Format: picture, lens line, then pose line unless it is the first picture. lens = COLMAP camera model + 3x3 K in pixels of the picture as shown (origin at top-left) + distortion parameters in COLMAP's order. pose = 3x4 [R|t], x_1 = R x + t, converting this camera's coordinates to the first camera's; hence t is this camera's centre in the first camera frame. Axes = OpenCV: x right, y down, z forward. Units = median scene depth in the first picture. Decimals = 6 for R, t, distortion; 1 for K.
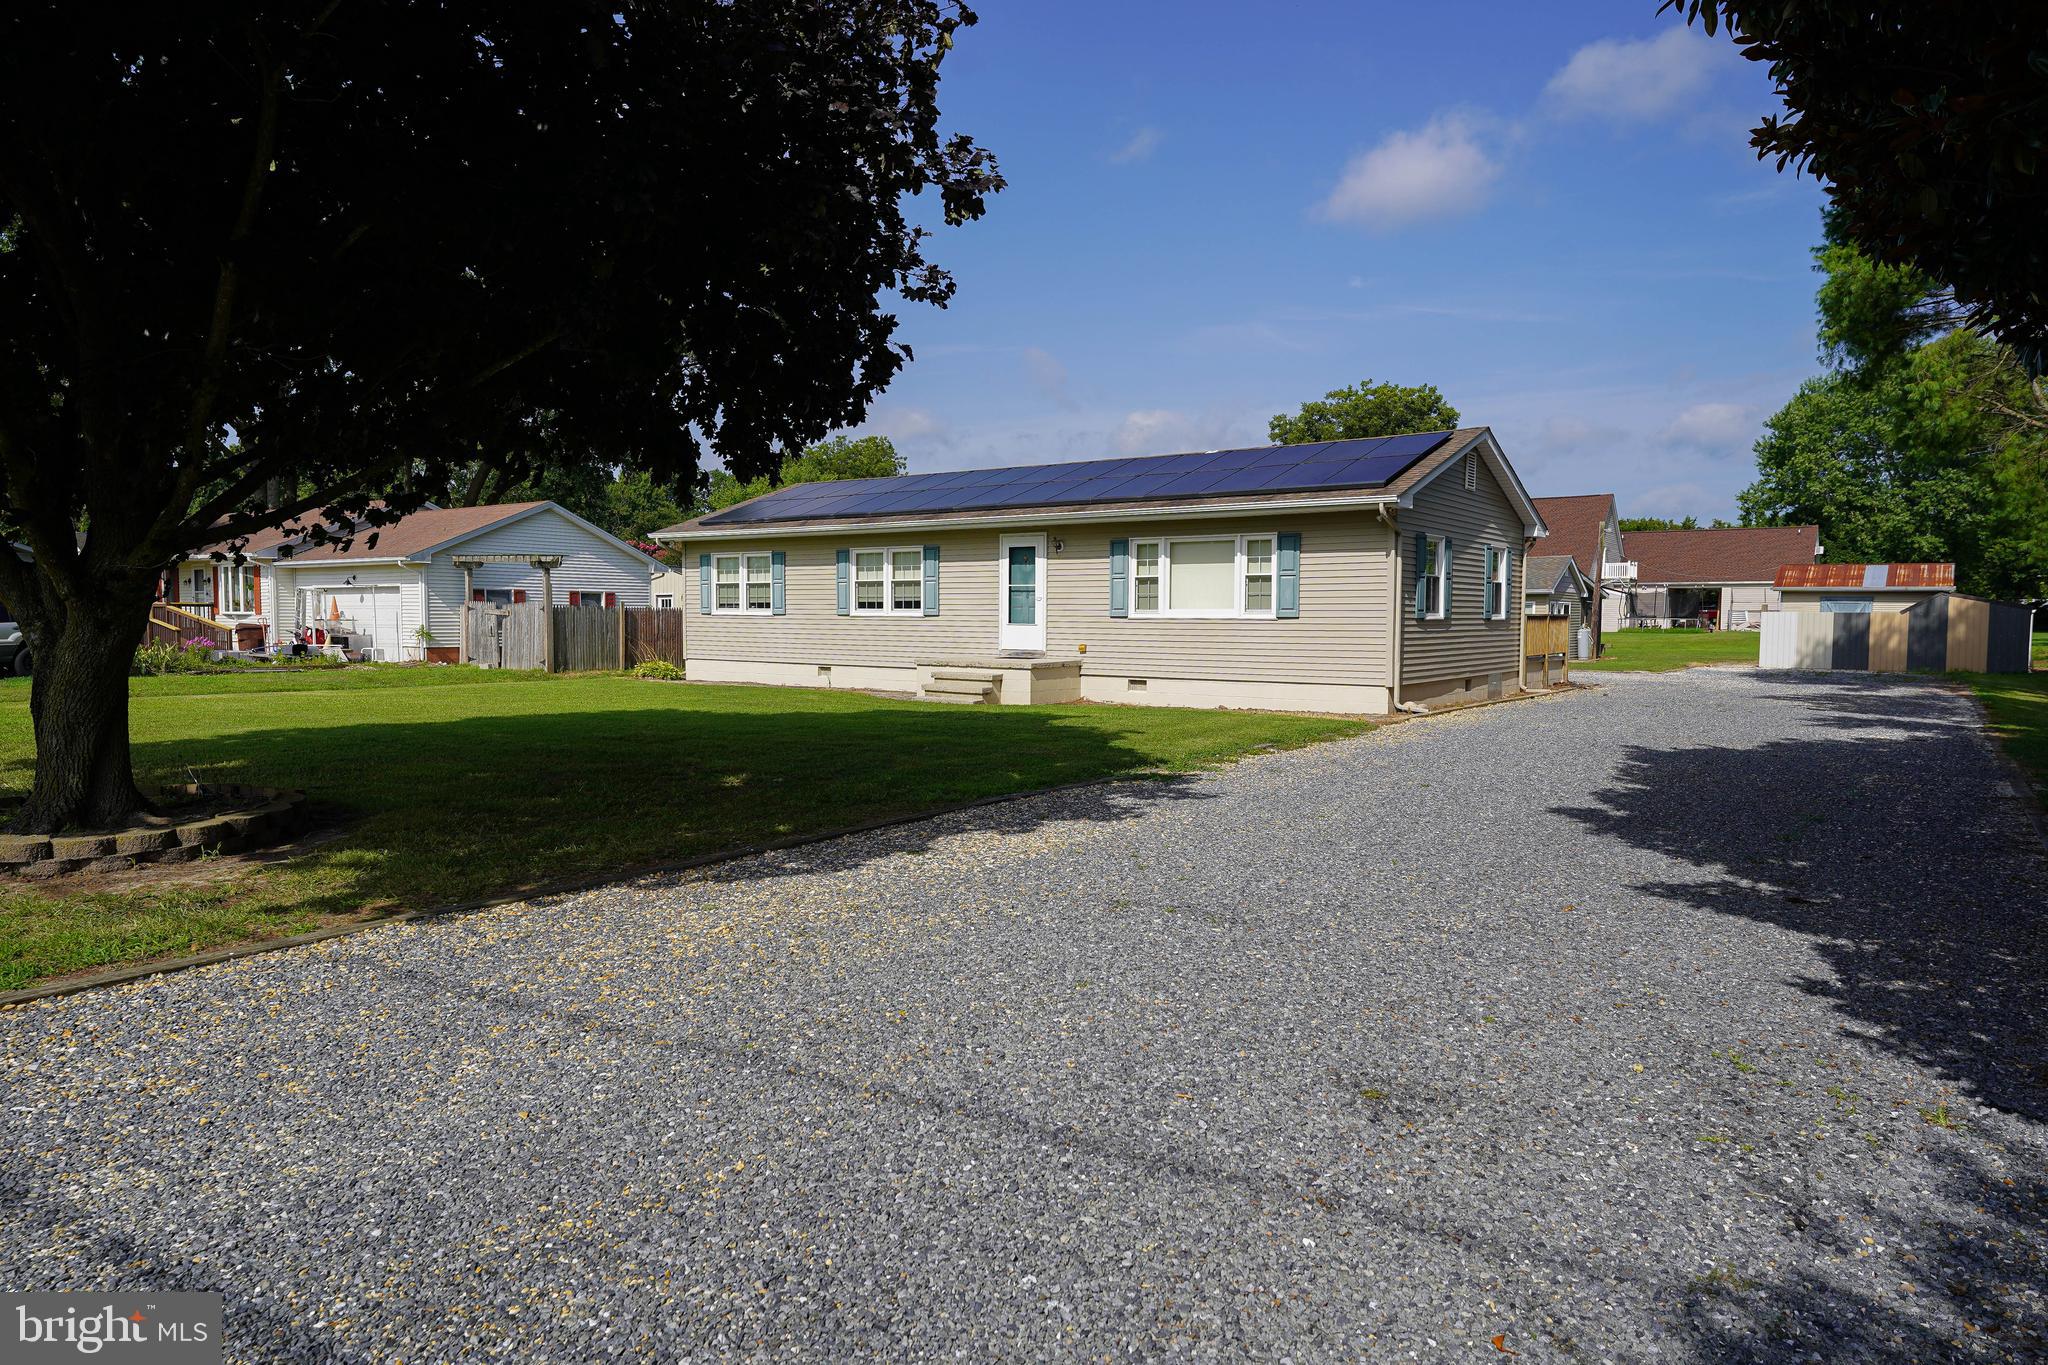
lens RADIAL K [[1236.7, 0, 1020.6], [0, 1236.7, 683.9], [0, 0, 1]] dist [0.035202, 0.002030]
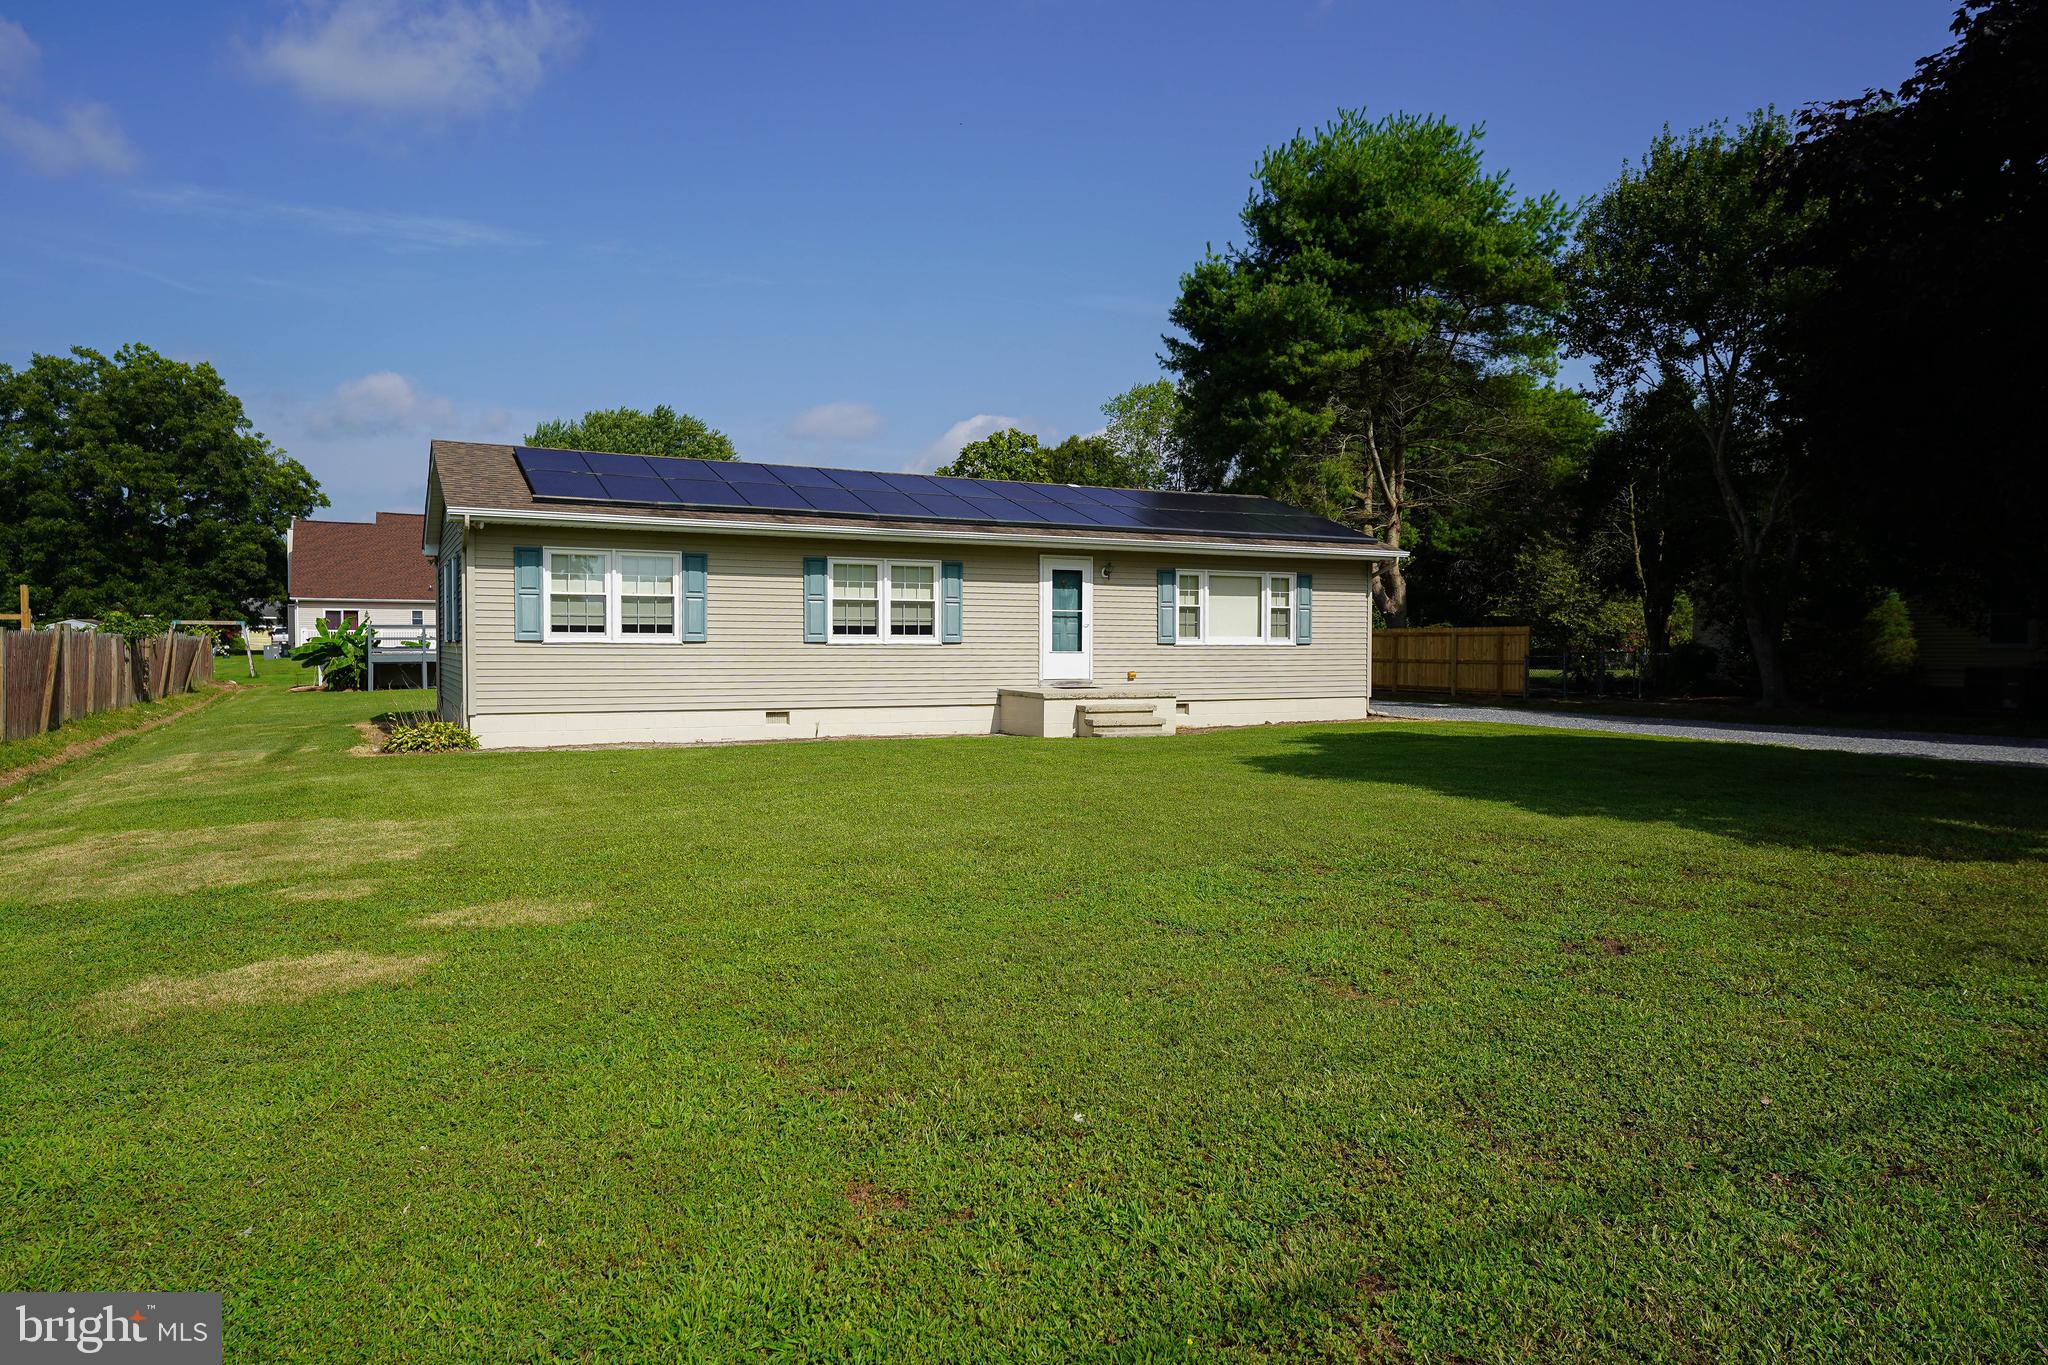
lens RADIAL K [[1236.7, 0, 1013.0], [0, 1236.7, 689.7], [0, 0, 1]] dist [0.035202, 0.002030]
pose [[0.473571, -0.037726, 0.879947, -0.838181], [0.048024, 0.998702, 0.016972, -0.036854], [-0.879445, 0.034221, 0.474768, 0.579535]]
